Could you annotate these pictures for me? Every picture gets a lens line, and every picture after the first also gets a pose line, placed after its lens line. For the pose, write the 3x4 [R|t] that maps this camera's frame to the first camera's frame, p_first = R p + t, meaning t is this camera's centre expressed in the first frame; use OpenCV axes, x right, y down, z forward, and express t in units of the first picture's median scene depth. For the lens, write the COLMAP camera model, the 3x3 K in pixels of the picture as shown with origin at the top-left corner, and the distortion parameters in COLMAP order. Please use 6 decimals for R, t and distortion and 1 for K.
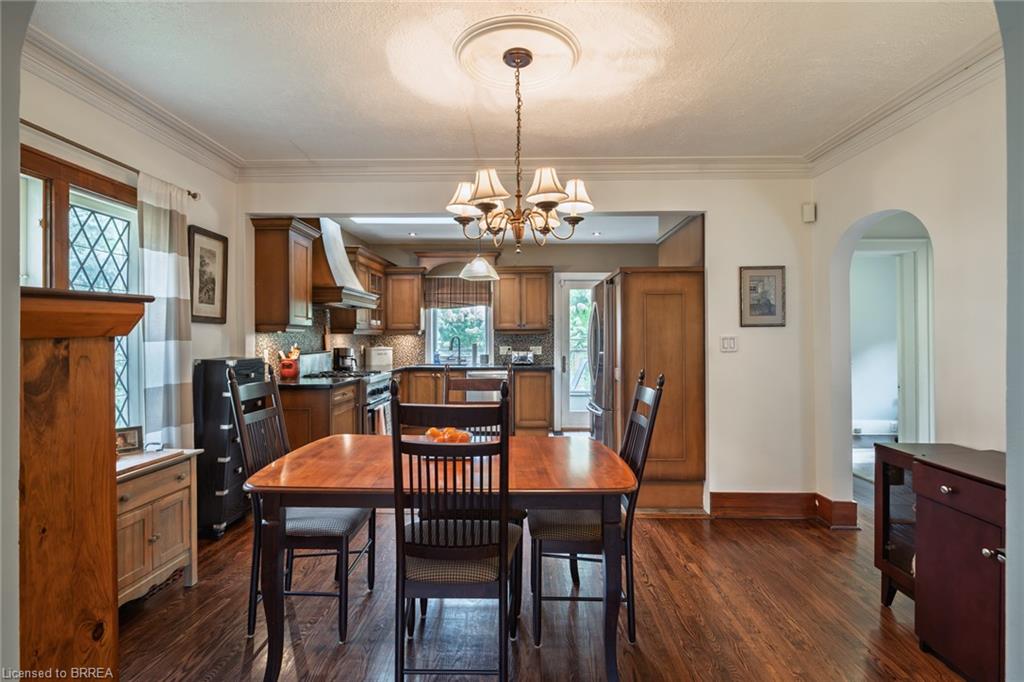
lens RADIAL K [[495.8, 0, 515.8], [0, 495.8, 335.5], [0, 0, 1]] dist [-0.001552, -0.000402]
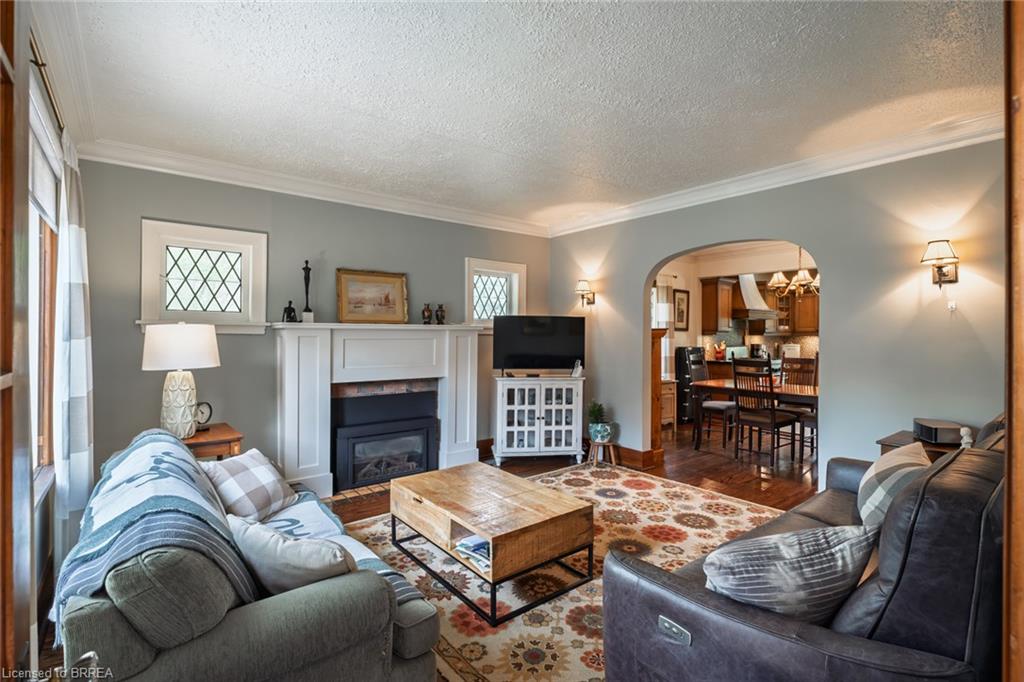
lens RADIAL K [[495.8, 0, 515.8], [0, 495.8, 335.5], [0, 0, 1]] dist [-0.001552, -0.000402]
pose [[0.631115, 0.001054, -0.775688, 0.599097], [-0.001219, 0.999999, 0.000367, -0.003451], [0.775688, 0.000714, 0.631116, -0.921713]]
